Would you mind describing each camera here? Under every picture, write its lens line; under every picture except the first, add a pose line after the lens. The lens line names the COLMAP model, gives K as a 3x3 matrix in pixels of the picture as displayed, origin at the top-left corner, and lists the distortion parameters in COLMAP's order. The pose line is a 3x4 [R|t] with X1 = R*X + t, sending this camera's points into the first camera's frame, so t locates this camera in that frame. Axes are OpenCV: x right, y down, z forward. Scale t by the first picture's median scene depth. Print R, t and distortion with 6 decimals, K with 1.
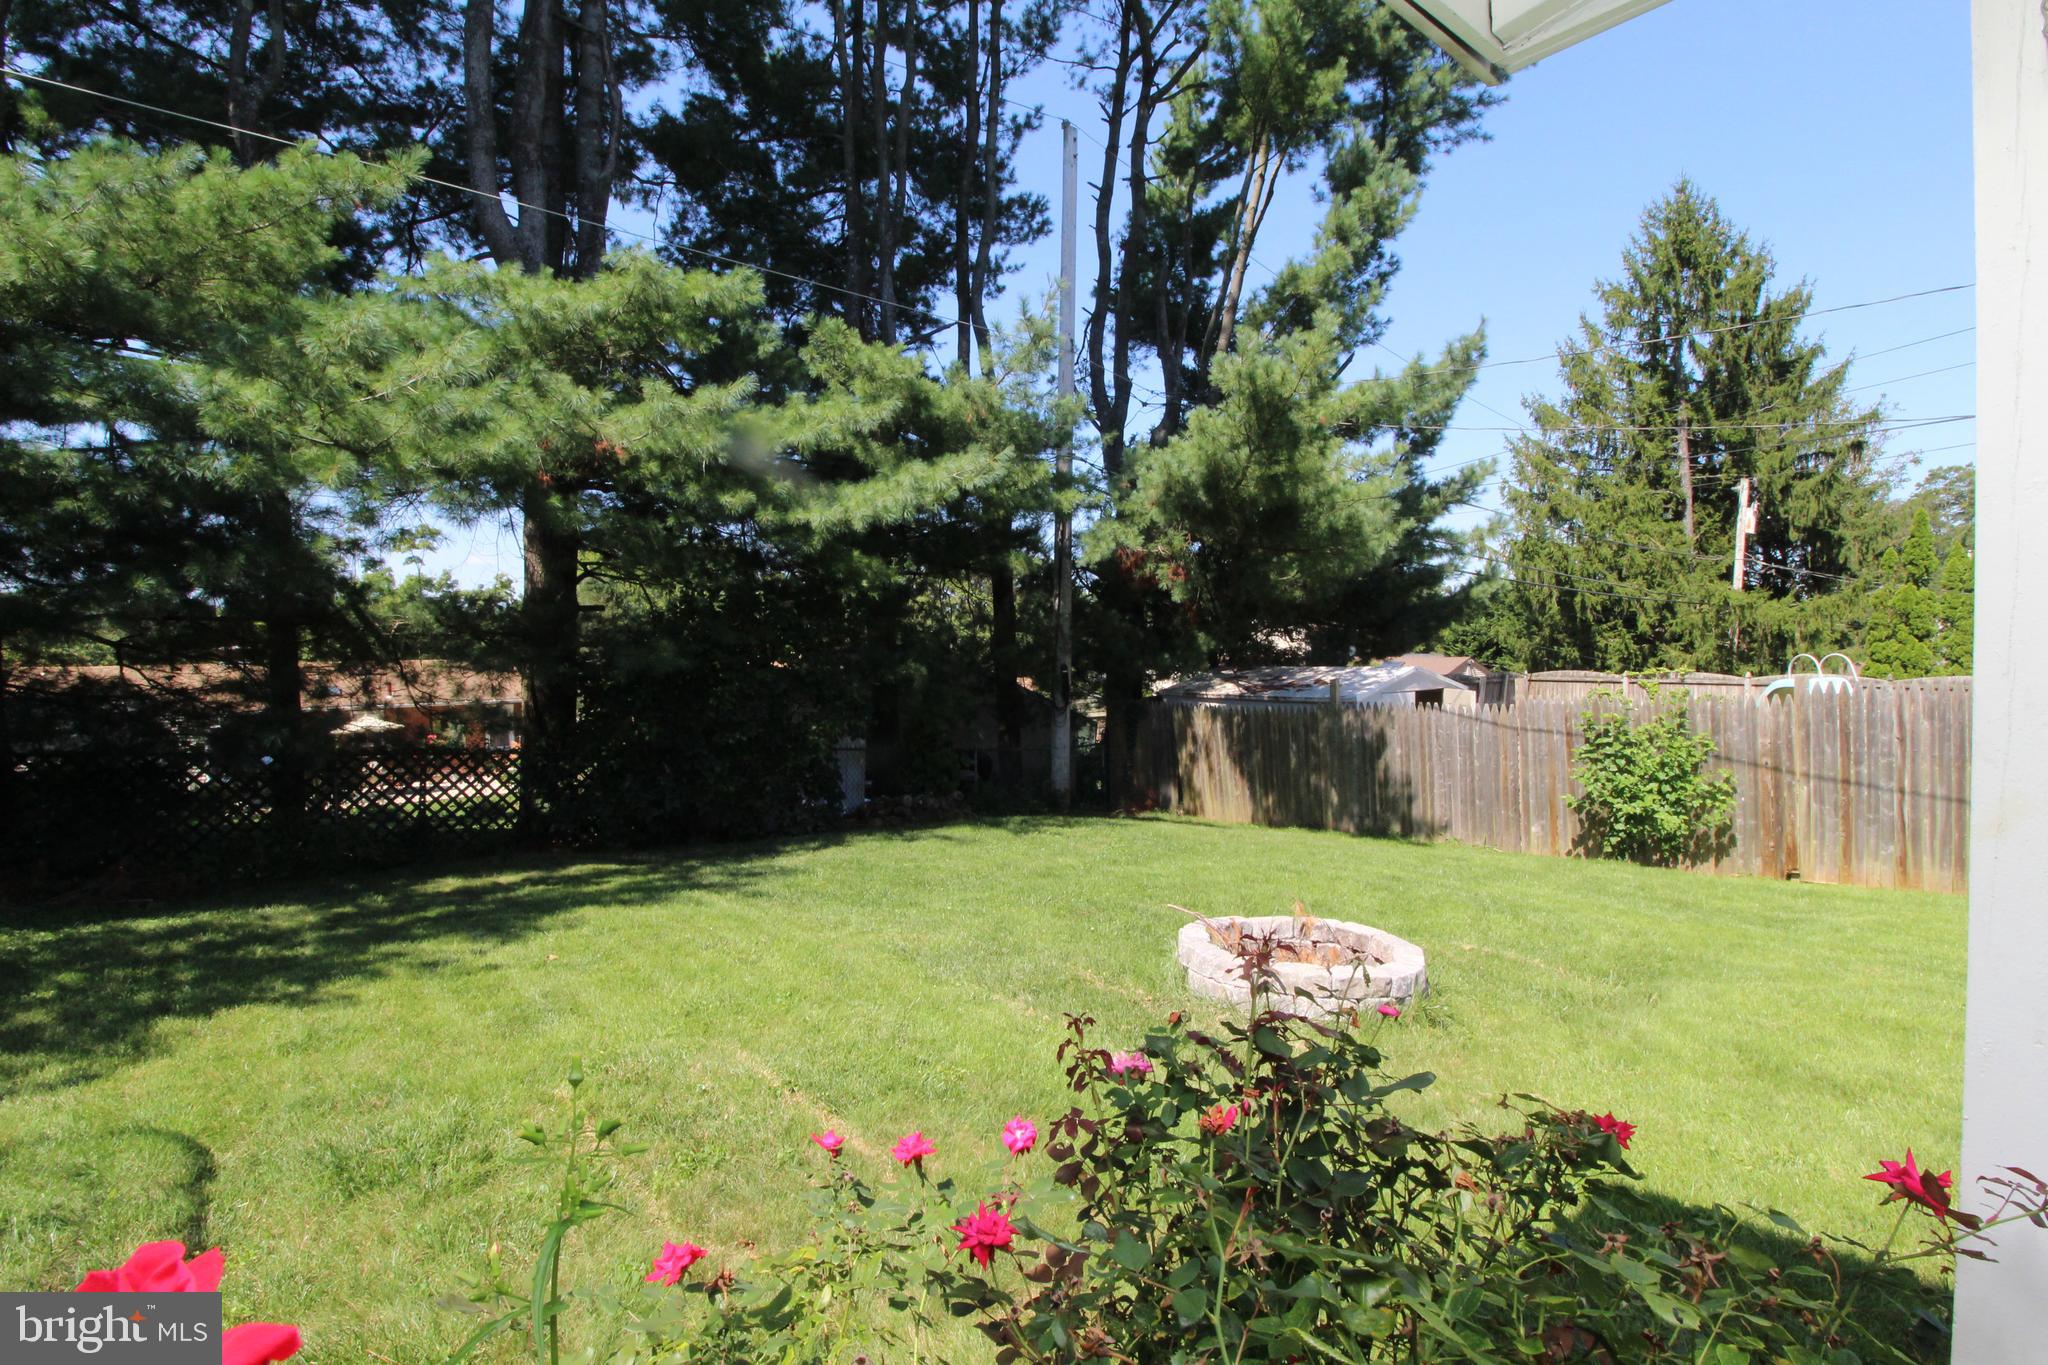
lens RADIAL K [[950.9, 0, 1023.9], [0, 950.9, 688.9], [0, 0, 1]] dist [-0.005712, -0.008573]
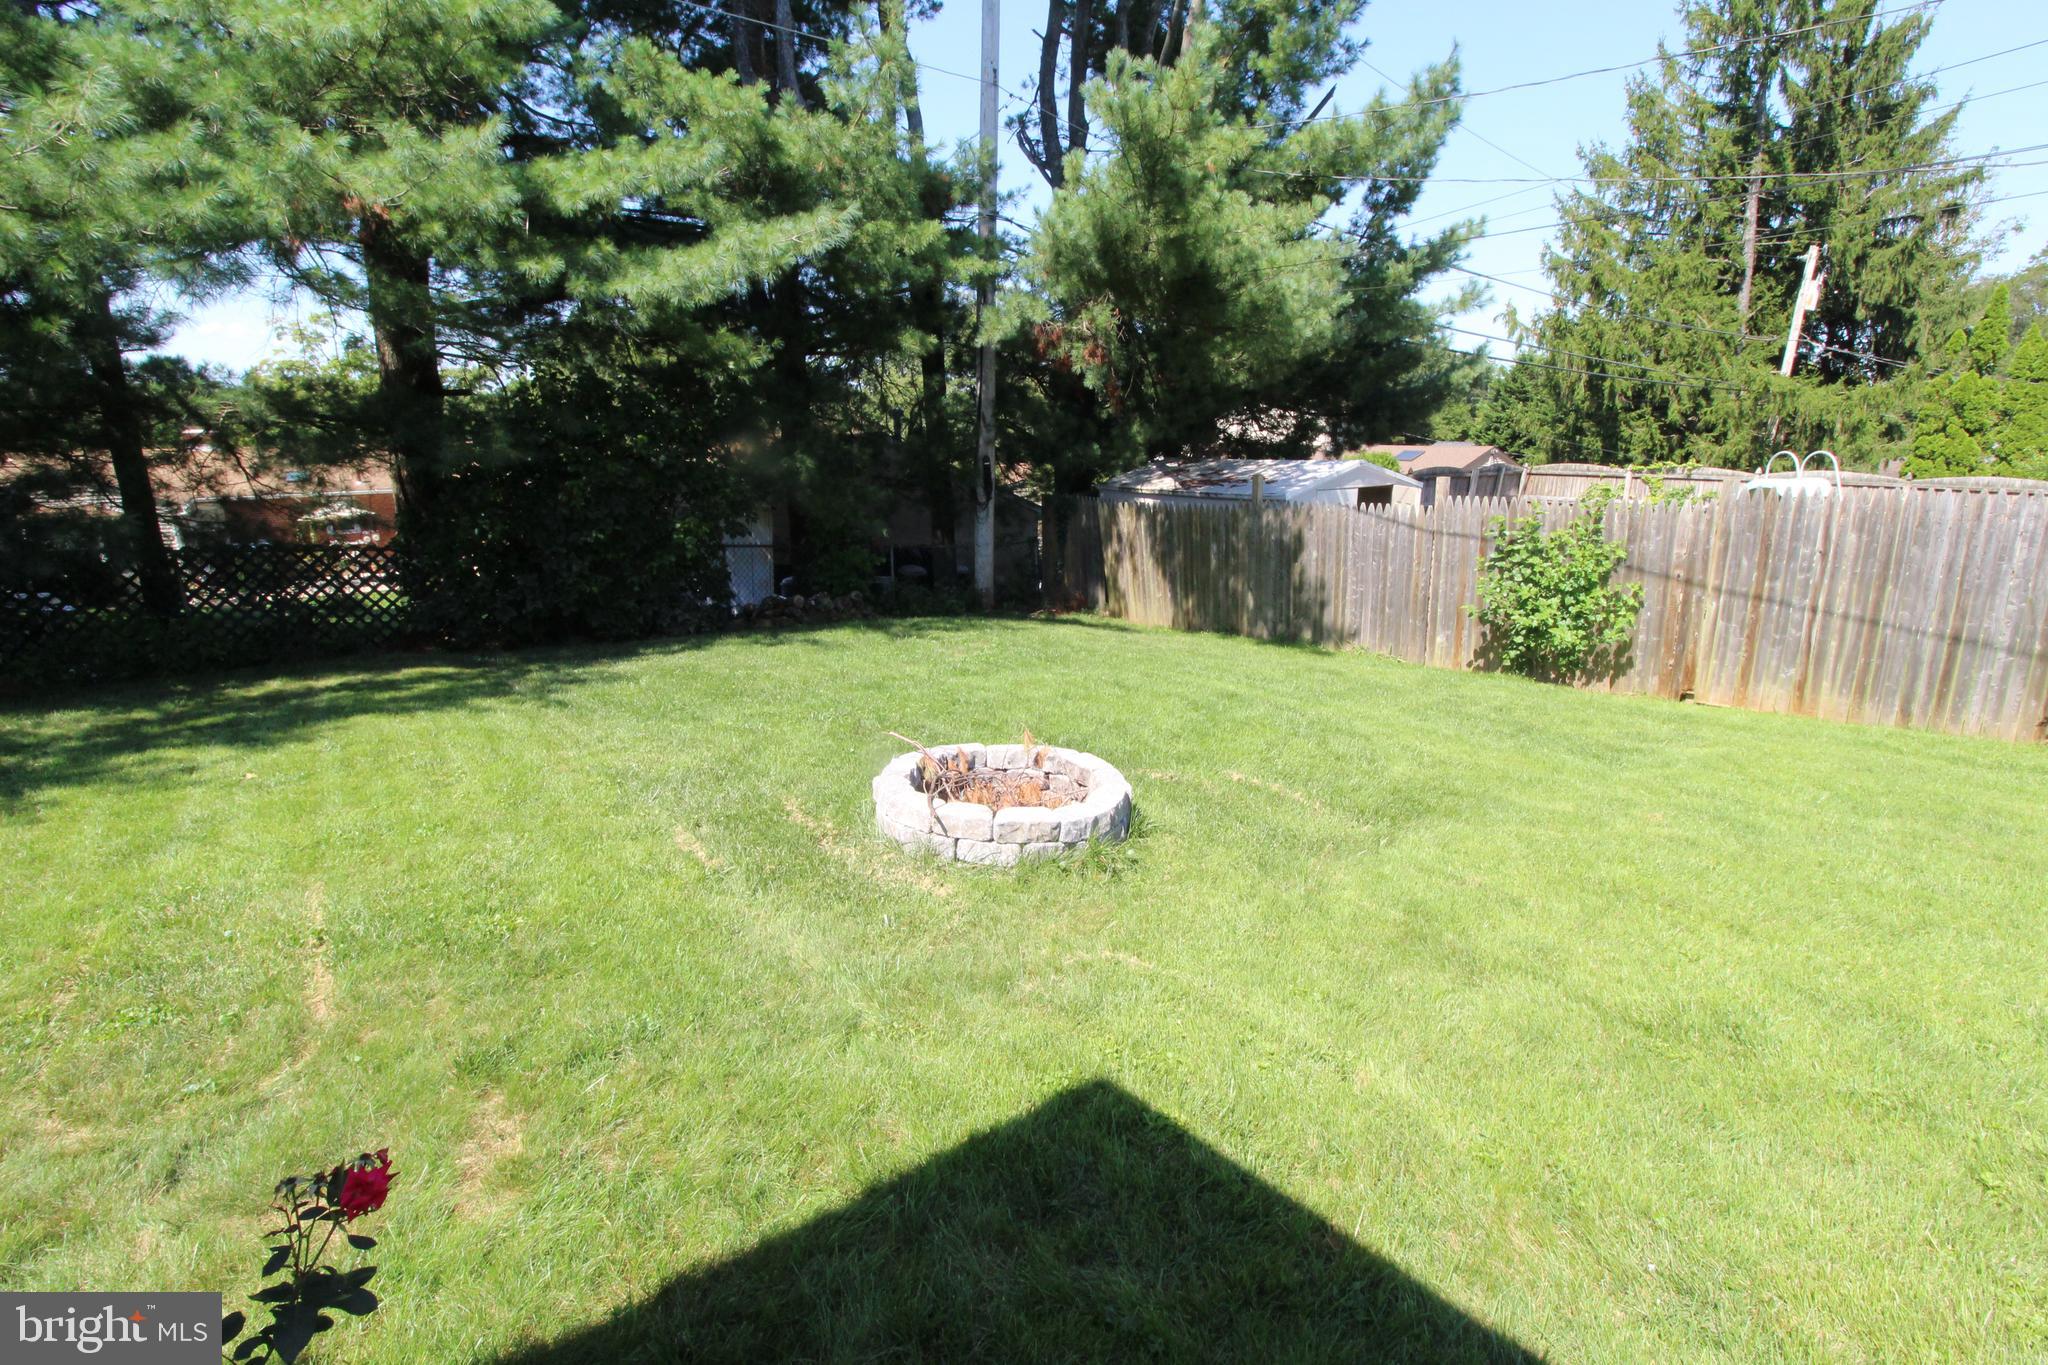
lens RADIAL K [[950.9, 0, 1025.8], [0, 950.9, 688.0], [0, 0, 1]] dist [-0.005712, -0.008573]
pose [[0.999486, 0.013872, -0.028887, 0.111677], [-0.007203, 0.975636, 0.219275, -0.007524], [0.031225, -0.218955, 0.975235, 0.036608]]
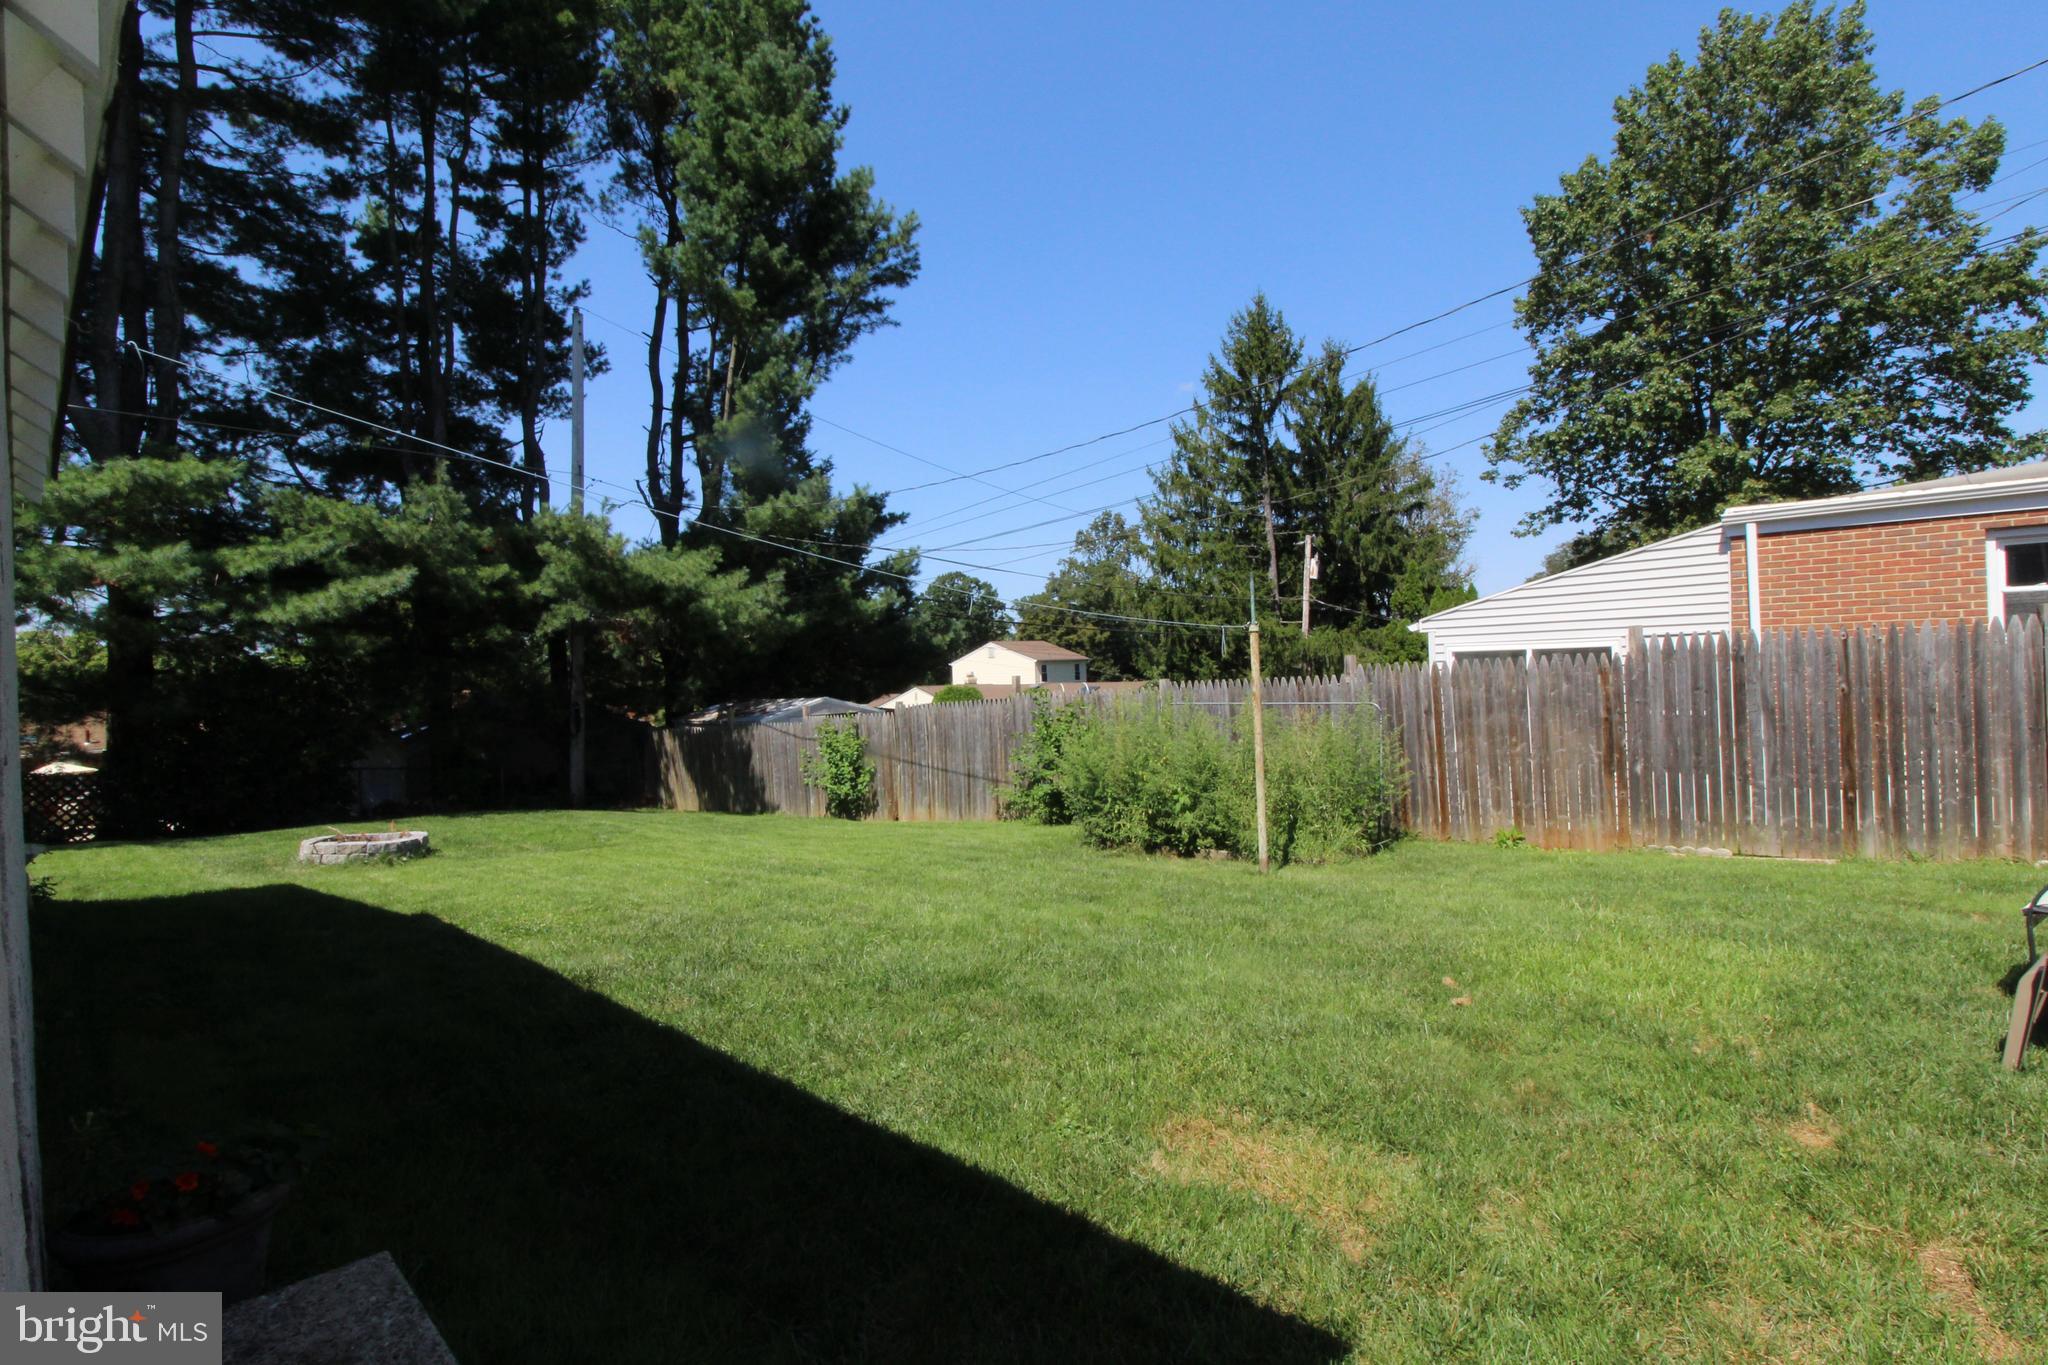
lens RADIAL K [[950.9, 0, 1013.8], [0, 950.9, 689.4], [0, 0, 1]] dist [-0.005712, -0.008573]
pose [[0.989742, -0.022896, 0.141020, 0.474538], [0.026933, 0.999278, -0.026782, 0.008898], [-0.140305, 0.030306, 0.989644, -0.437868]]
